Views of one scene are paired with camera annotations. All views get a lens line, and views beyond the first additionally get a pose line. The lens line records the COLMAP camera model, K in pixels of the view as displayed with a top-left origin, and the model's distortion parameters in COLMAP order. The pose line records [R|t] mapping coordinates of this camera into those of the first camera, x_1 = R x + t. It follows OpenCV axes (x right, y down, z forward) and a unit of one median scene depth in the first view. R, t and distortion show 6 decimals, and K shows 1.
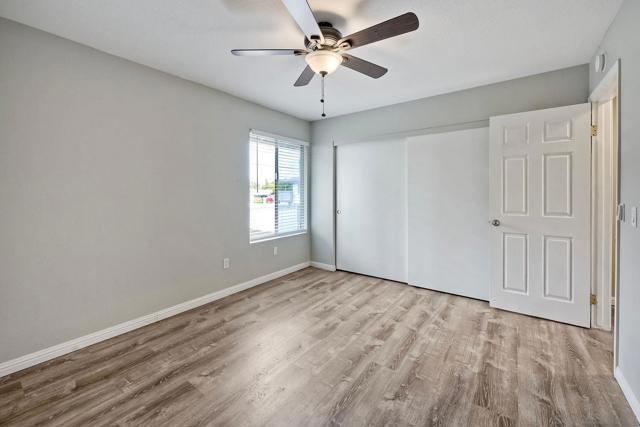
lens RADIAL K [[262.5, 0, 319.0], [0, 262.5, 190.2], [0, 0, 1]] dist [-0.006177, 0.000779]
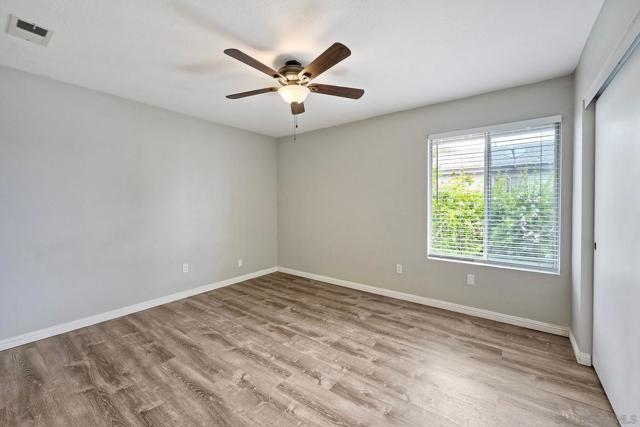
lens RADIAL K [[262.5, 0, 323.3], [0, 262.5, 205.6], [0, 0, 1]] dist [-0.006177, 0.000779]
pose [[-0.008331, 0.010905, -0.999906, 0.859271], [0.008678, 0.999904, 0.010832, 0.001555], [0.999928, -0.008587, -0.008425, 0.813921]]
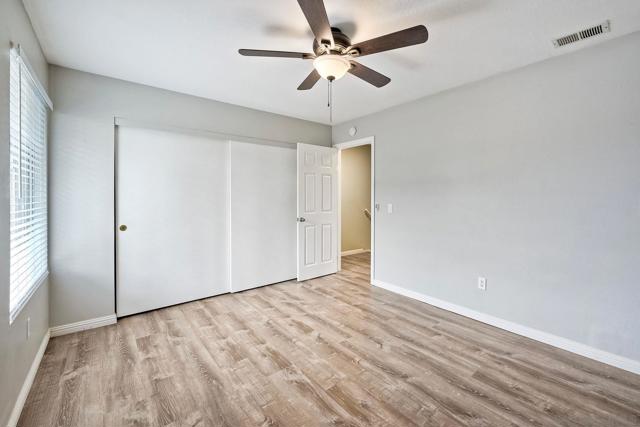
lens RADIAL K [[262.5, 0, 328.1], [0, 262.5, 195.8], [0, 0, 1]] dist [-0.006177, 0.000779]
pose [[0.239477, 0.008452, 0.970865, -0.680366], [-0.007850, 0.999946, -0.006769, 0.005076], [-0.970870, -0.006001, 0.239531, 0.555001]]
